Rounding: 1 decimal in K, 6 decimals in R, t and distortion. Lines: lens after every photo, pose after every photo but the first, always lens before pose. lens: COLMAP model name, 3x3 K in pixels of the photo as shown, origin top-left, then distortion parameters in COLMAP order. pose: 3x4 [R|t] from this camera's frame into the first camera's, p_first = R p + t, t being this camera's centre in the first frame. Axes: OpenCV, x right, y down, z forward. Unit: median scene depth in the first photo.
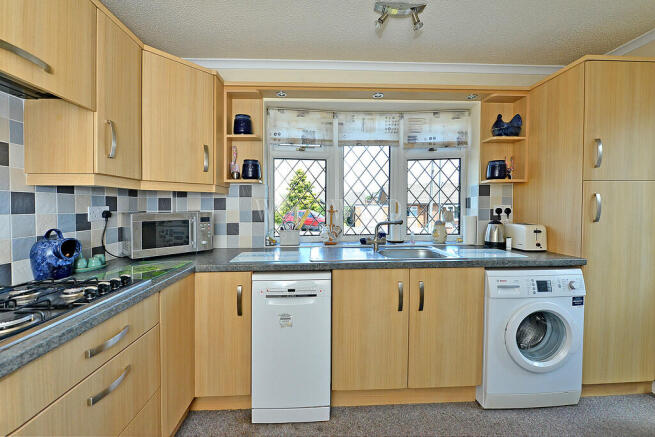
lens RADIAL K [[262.5, 0, 327.1], [0, 262.5, 212.7], [0, 0, 1]] dist [-0.002458, -0.000487]
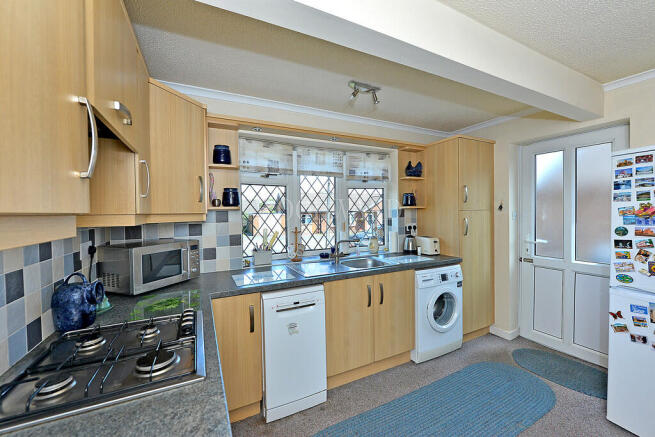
lens RADIAL K [[260.6, 0, 330.1], [0, 260.6, 216.8], [0, 0, 1]] dist [0.000284, -0.000156]
pose [[0.910668, -0.012337, 0.412955, -0.346263], [0.016965, 0.999828, -0.007542, -0.066192], [-0.412791, 0.013874, 0.910720, -0.123271]]
